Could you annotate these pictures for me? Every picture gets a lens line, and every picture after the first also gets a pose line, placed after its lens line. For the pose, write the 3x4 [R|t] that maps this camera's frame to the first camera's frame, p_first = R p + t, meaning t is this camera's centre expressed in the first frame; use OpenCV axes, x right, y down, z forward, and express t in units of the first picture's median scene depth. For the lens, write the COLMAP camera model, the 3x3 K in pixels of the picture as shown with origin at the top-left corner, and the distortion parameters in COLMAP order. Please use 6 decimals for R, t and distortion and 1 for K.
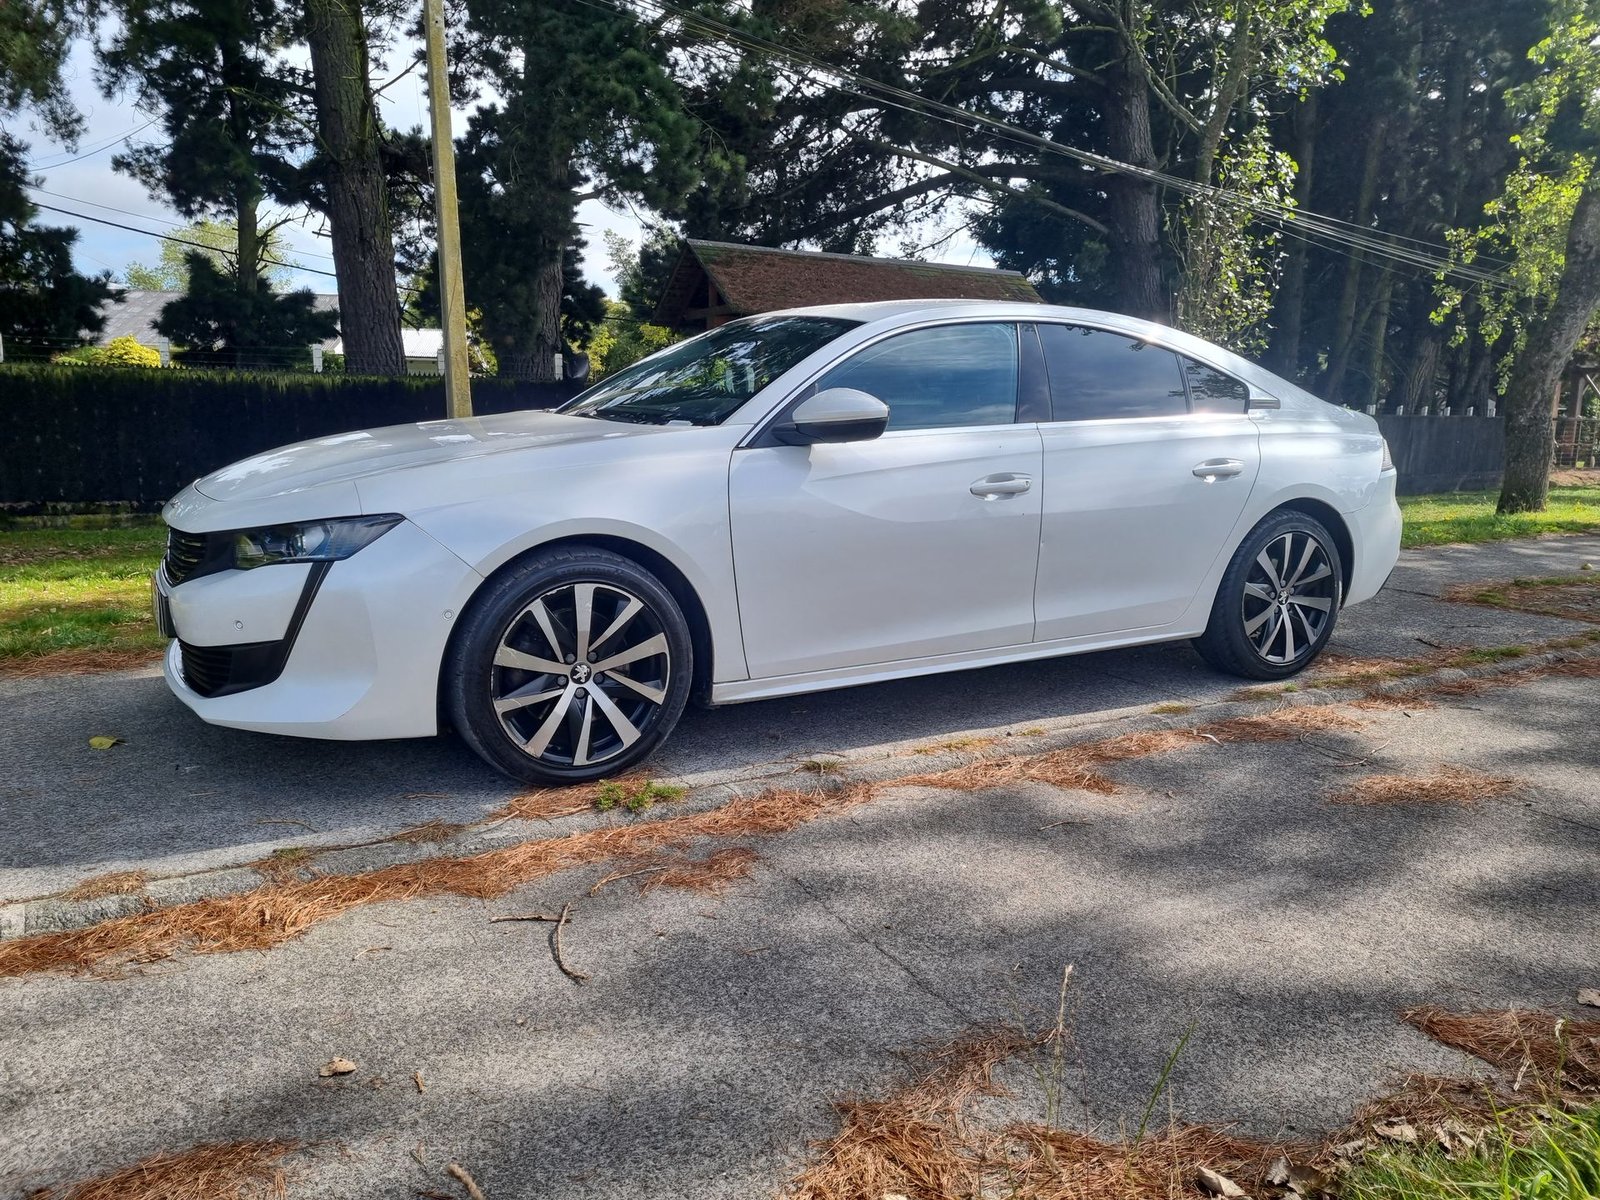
lens RADIAL K [[1224.7, 0, 802.9], [0, 1224.7, 606.3], [0, 0, 1]] dist [0.064411, -0.063326]
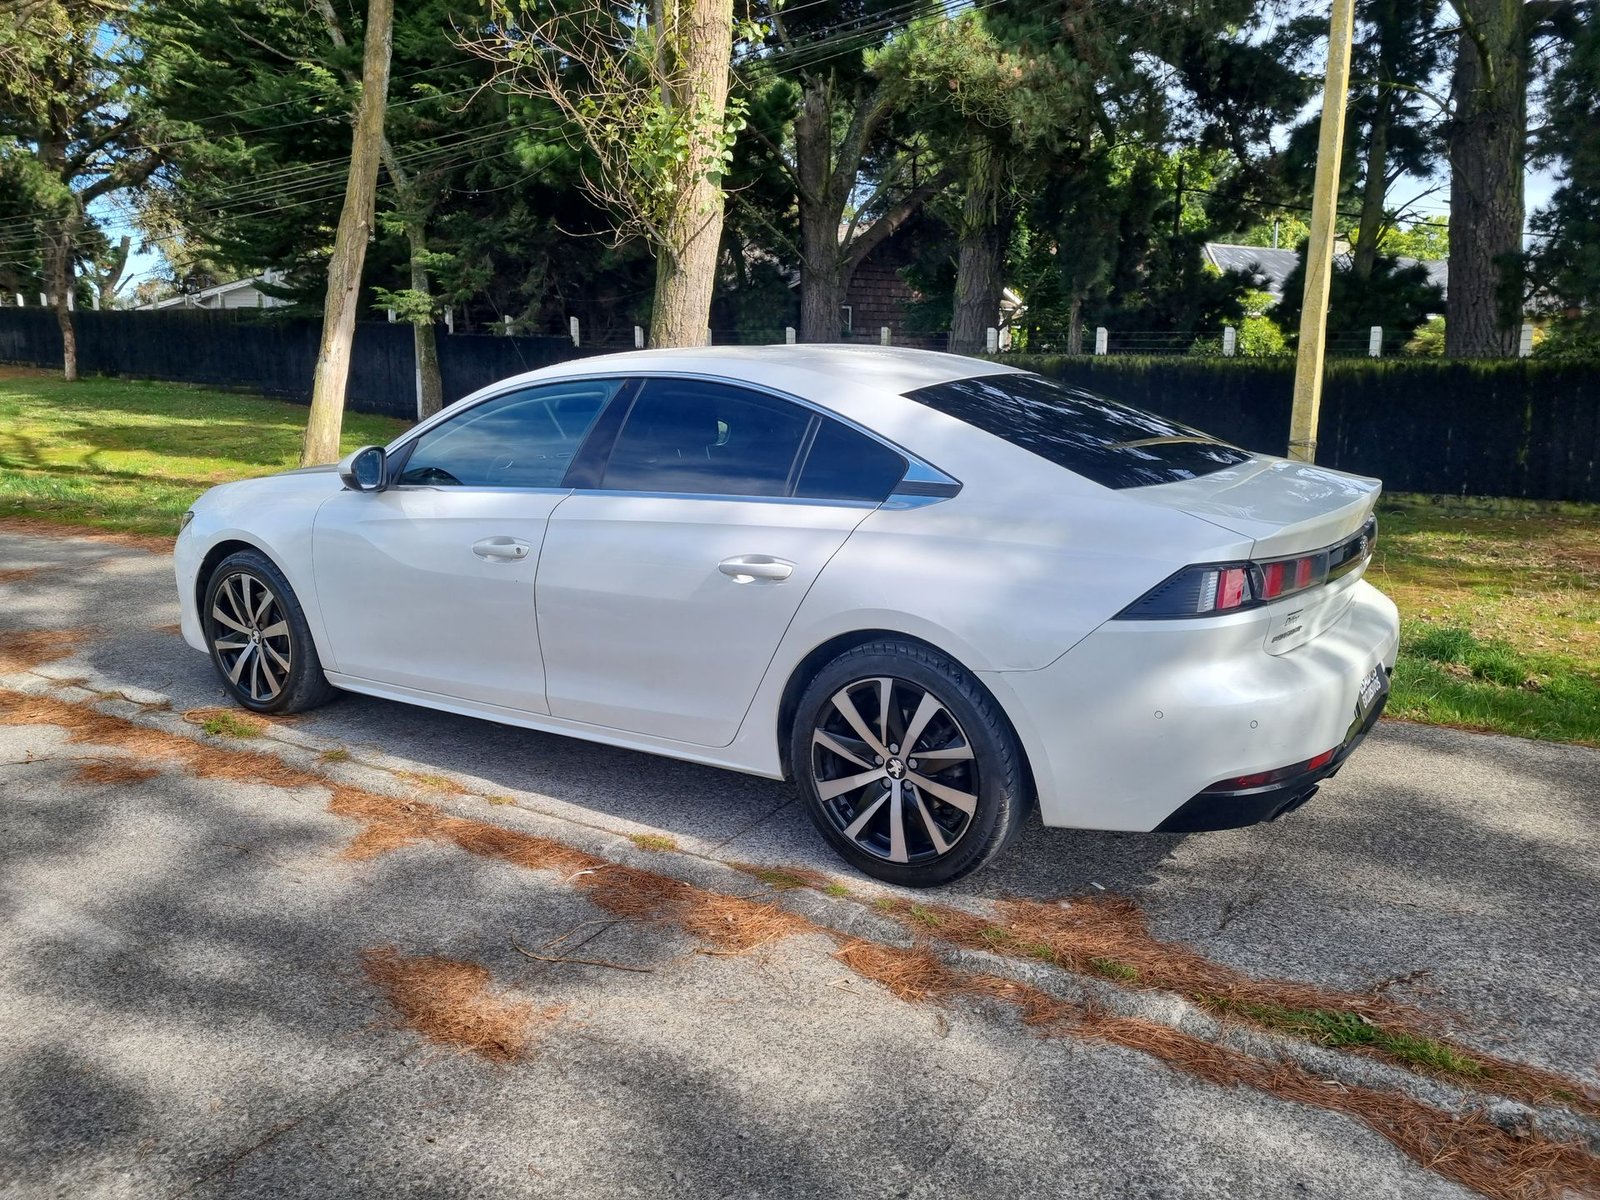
lens RADIAL K [[1225.2, 0, 782.3], [0, 1225.2, 598.9], [0, 0, 1]] dist [0.057814, -0.042167]
pose [[0.441008, 0.167496, -0.881735, 0.306741], [-0.145501, 0.982778, 0.113917, -0.054827], [0.885631, 0.078055, 0.457784, 0.199691]]
